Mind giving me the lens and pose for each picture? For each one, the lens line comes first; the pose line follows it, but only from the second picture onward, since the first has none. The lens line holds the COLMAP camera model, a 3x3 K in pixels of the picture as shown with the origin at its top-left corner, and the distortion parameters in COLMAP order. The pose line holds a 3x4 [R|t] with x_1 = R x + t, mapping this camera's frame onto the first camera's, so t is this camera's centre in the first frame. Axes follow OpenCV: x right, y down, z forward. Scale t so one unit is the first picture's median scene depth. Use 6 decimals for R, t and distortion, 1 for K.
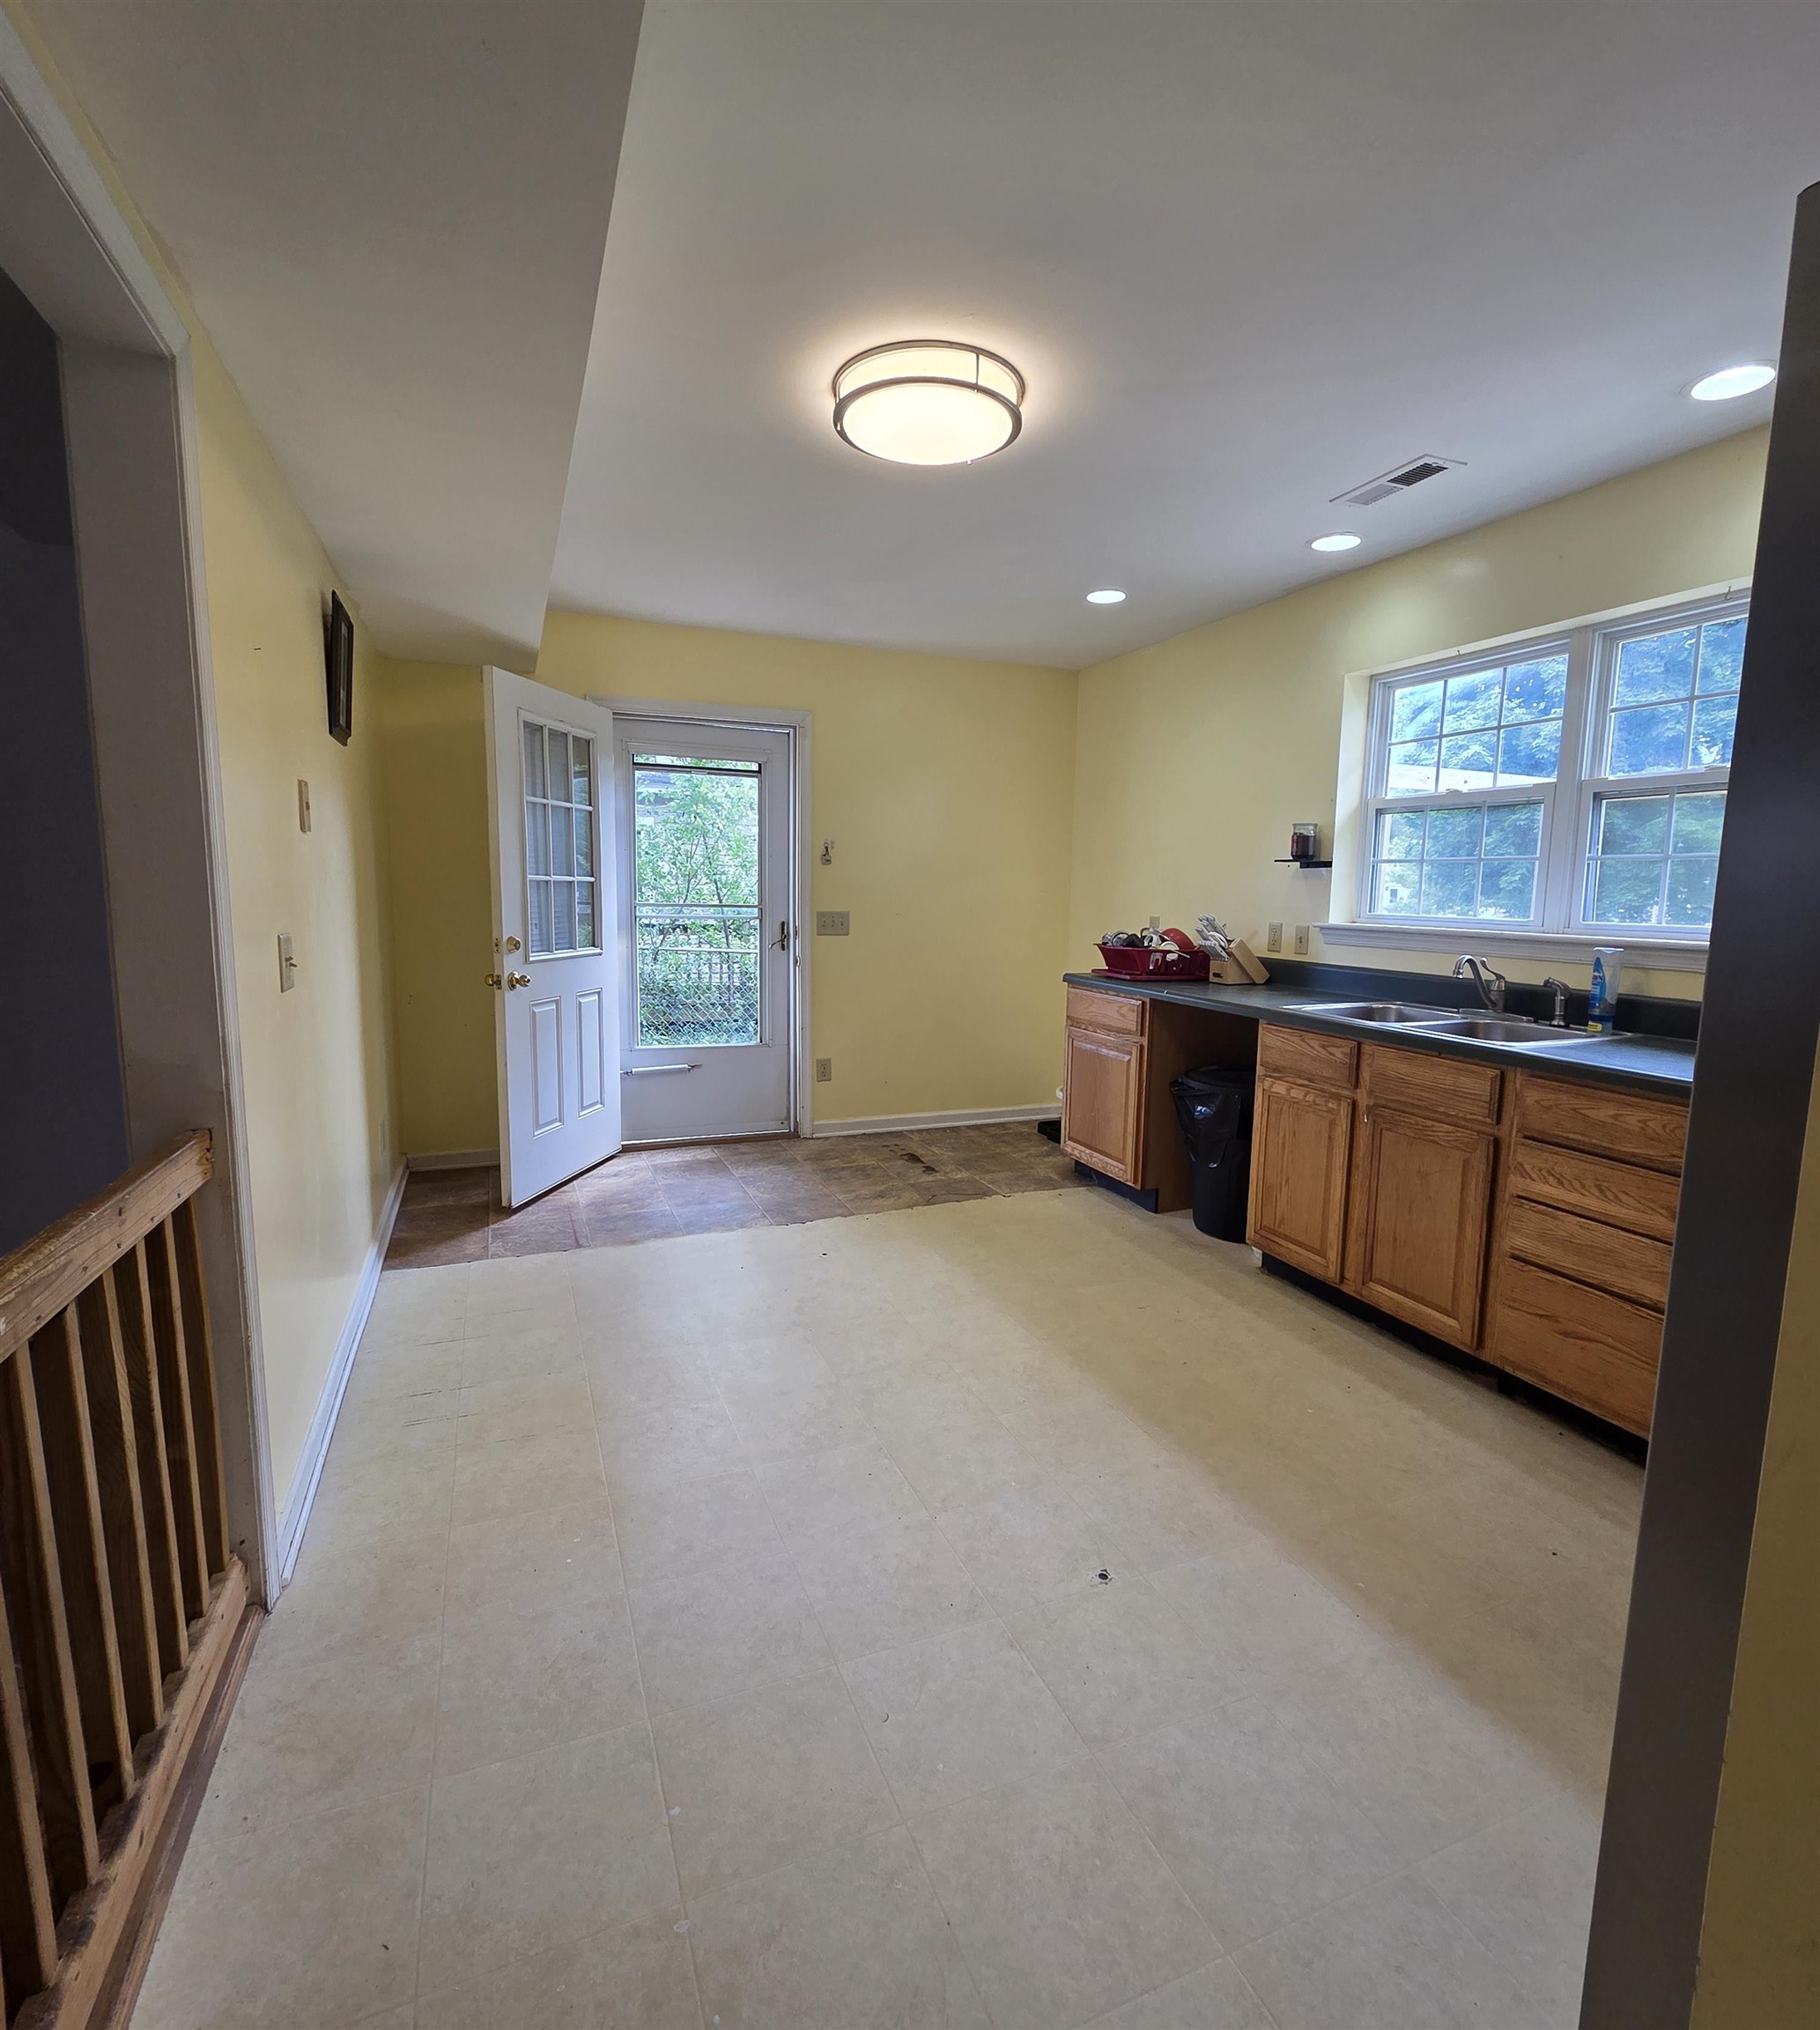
lens RADIAL K [[999.1, 0, 906.6], [0, 999.1, 1023.6], [0, 0, 1]] dist [-0.009937, -0.001502]
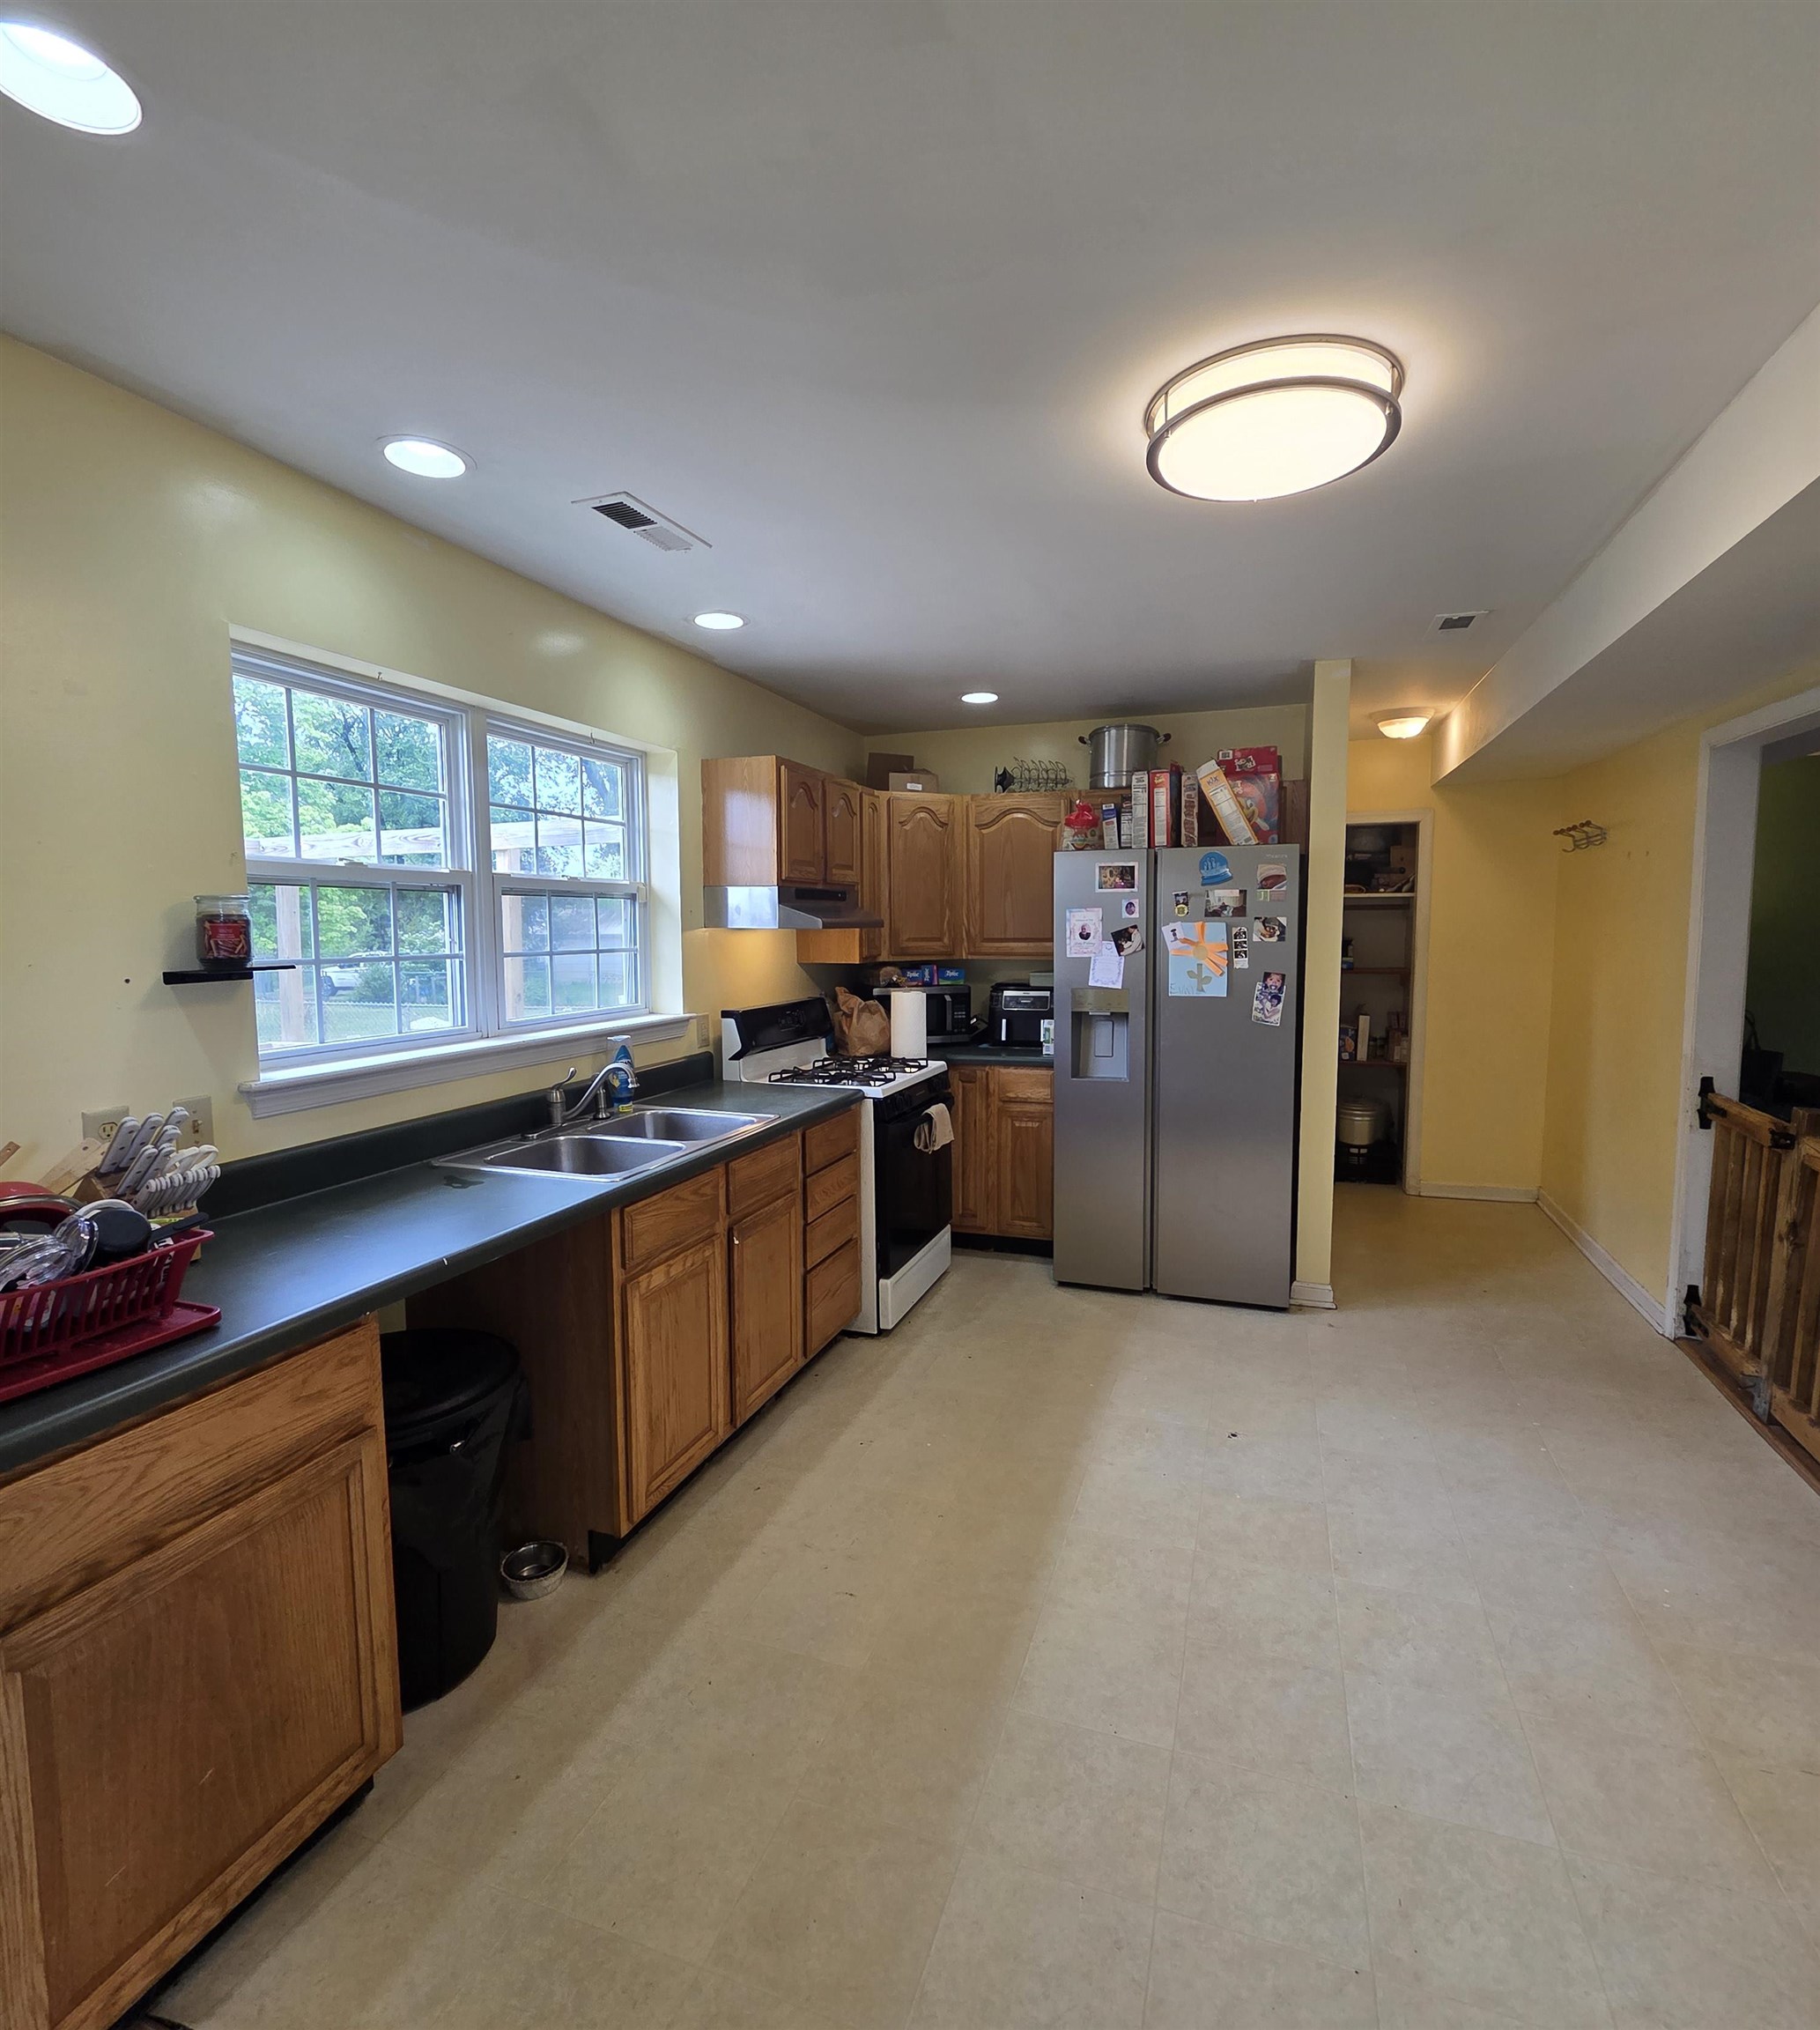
lens RADIAL K [[999.1, 0, 911.3], [0, 999.1, 1017.2], [0, 0, 1]] dist [-0.009937, -0.001502]
pose [[-0.752496, -0.072026, 0.654646, -0.232626], [0.083183, 0.975647, 0.202960, -0.257037], [-0.653322, 0.207183, -0.728179, 1.383508]]
